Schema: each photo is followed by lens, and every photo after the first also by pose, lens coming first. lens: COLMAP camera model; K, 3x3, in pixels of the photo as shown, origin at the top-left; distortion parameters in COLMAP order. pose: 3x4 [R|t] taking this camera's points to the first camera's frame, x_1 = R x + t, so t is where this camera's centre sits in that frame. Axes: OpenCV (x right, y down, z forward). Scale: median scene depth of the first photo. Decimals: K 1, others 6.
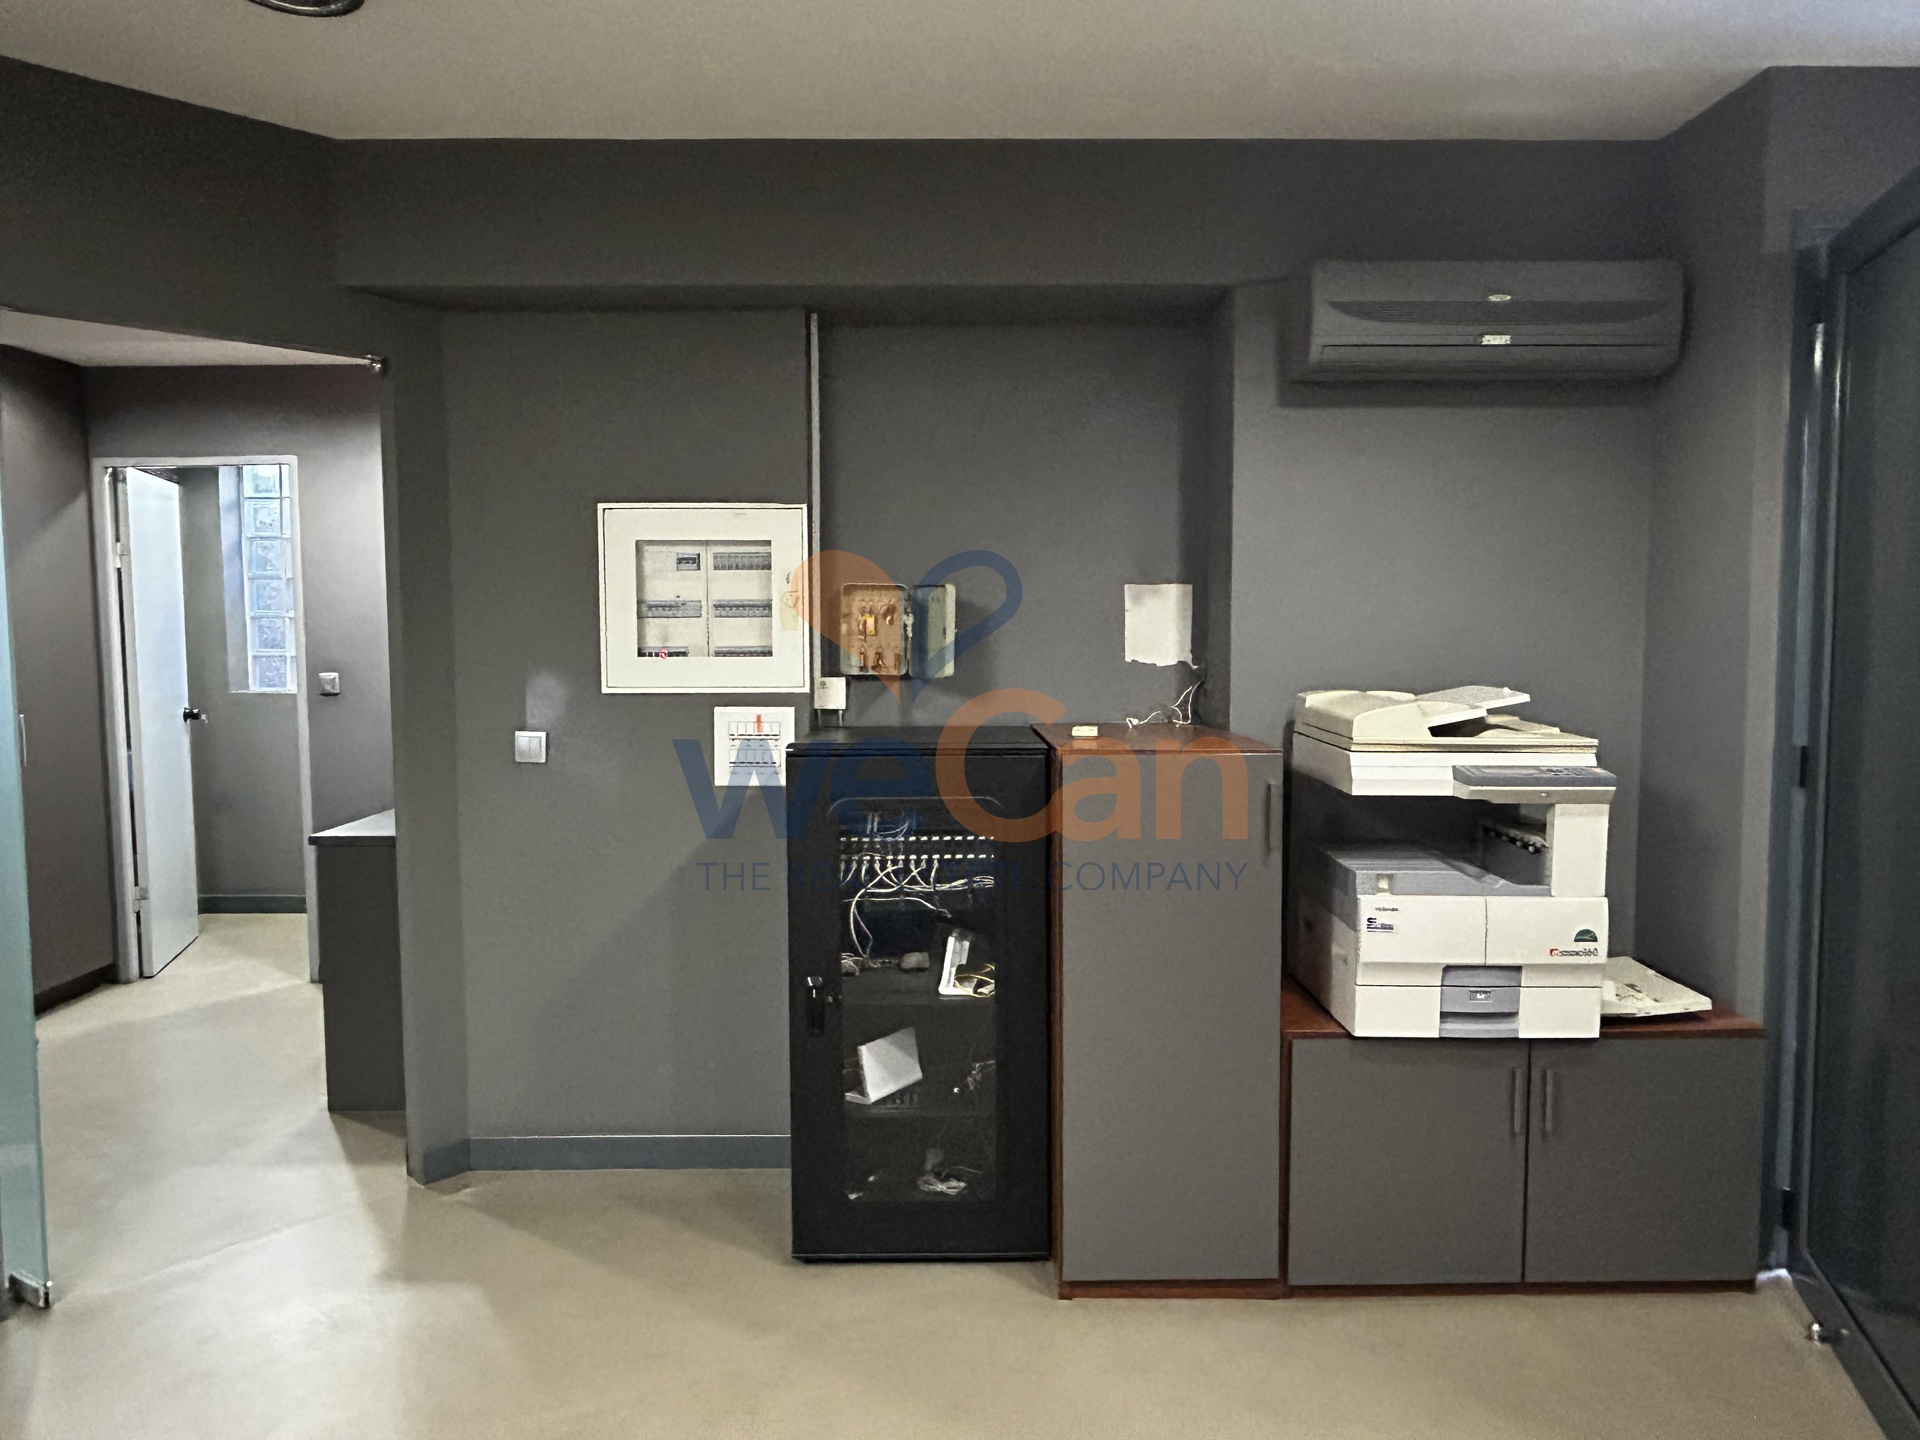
lens RADIAL K [[1324.7, 0, 952.5], [0, 1324.7, 720.3], [0, 0, 1]] dist [-0.008452, 0.000857]
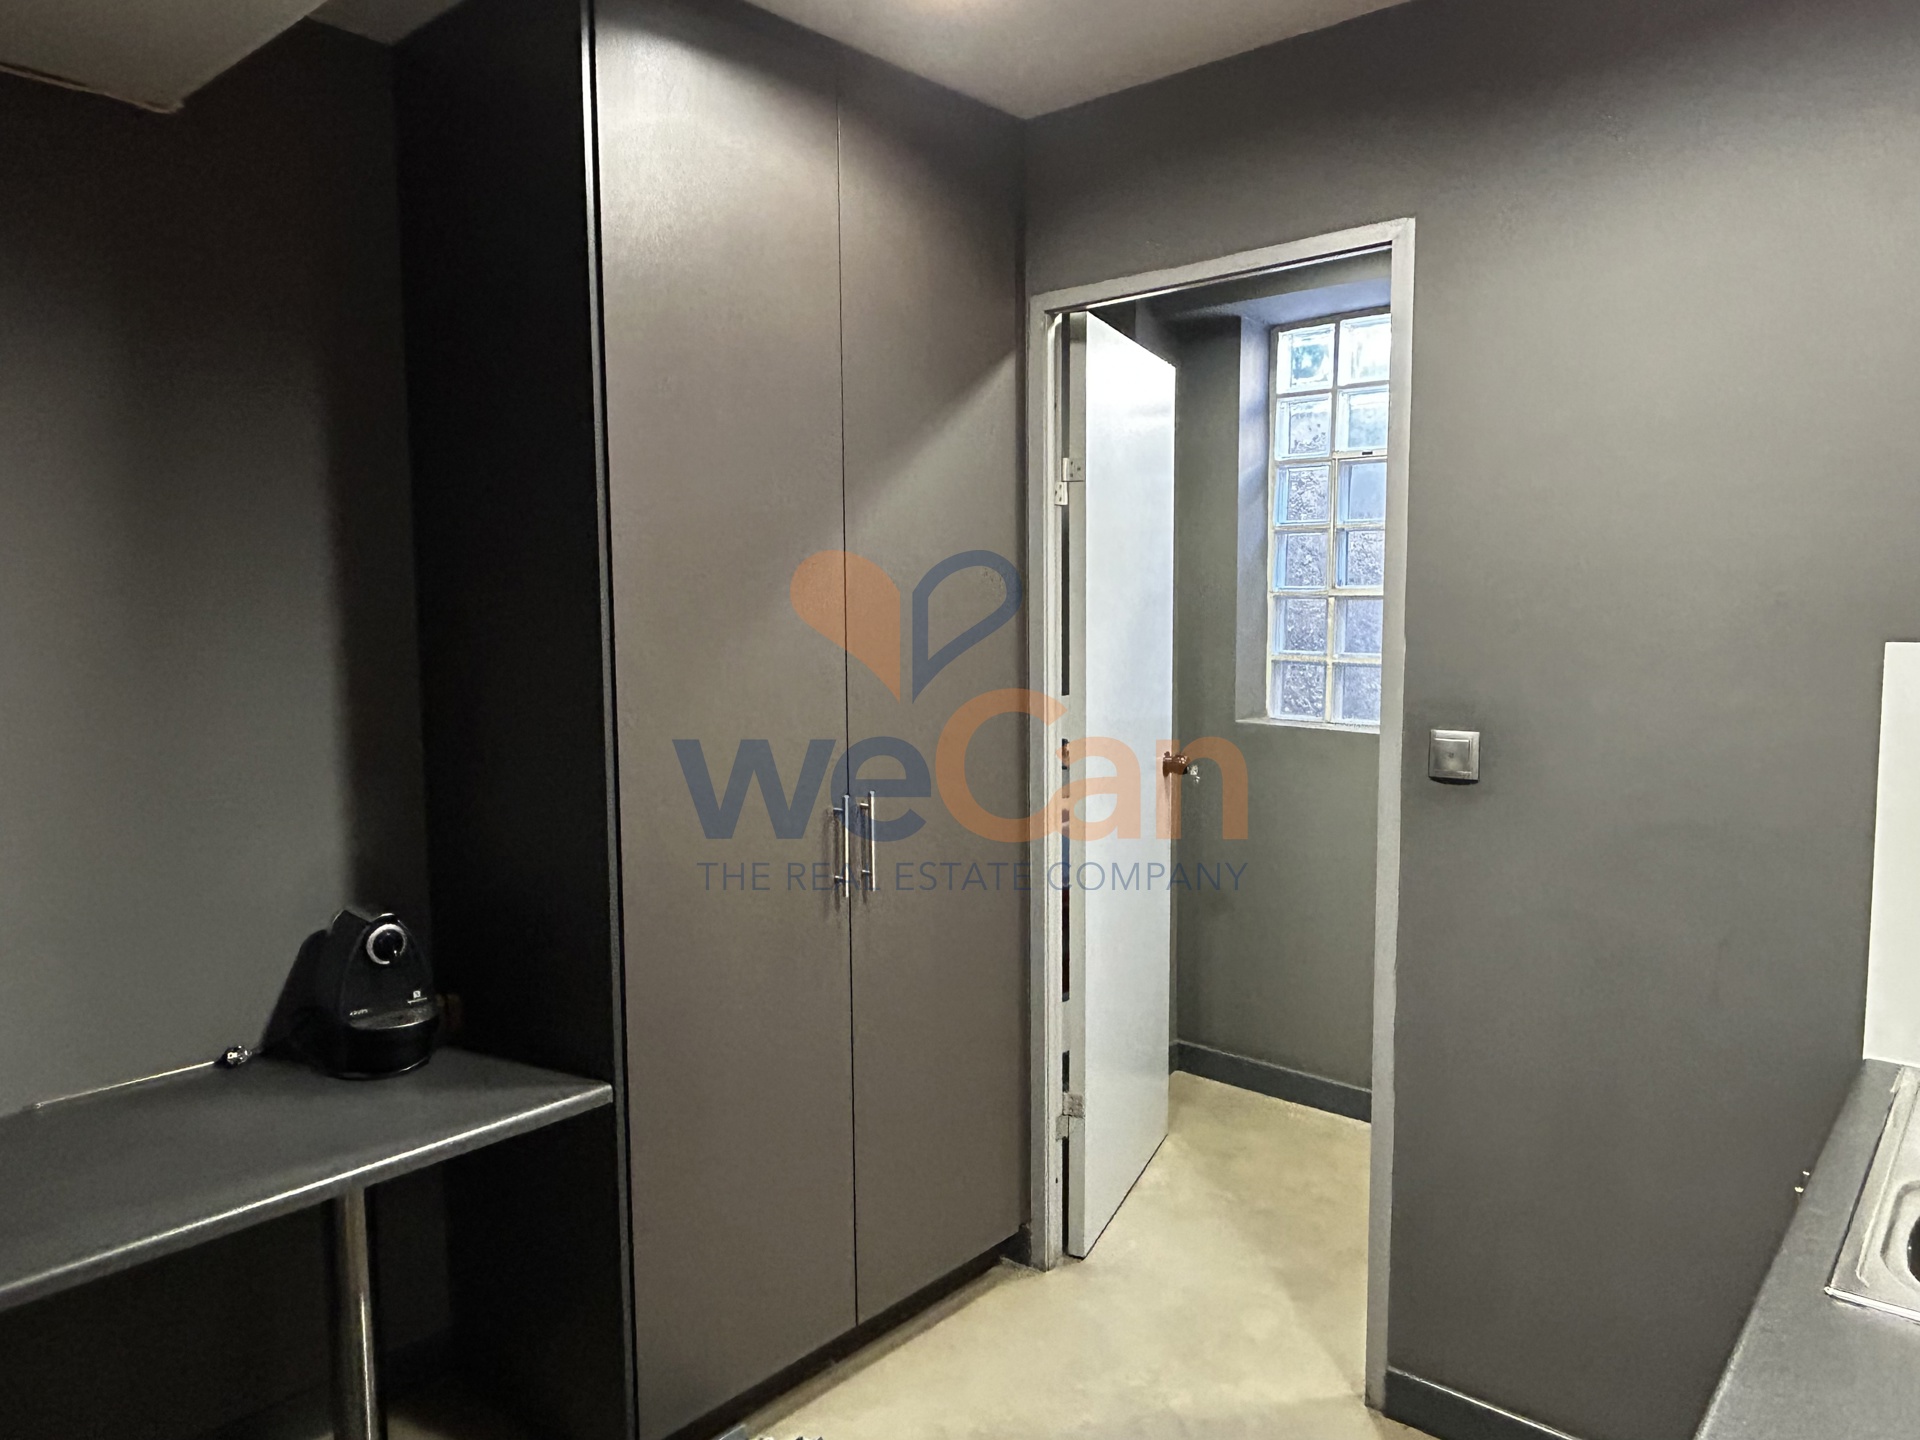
lens RADIAL K [[1243.7, 0, 954.5], [0, 1243.7, 716.5], [0, 0, 1]] dist [0.003745, -0.000139]
pose [[0.754928, 0.062876, -0.652786, -0.324788], [-0.047873, 0.998021, 0.040765, -0.047987], [0.654058, 0.000476, 0.756444, 0.577601]]
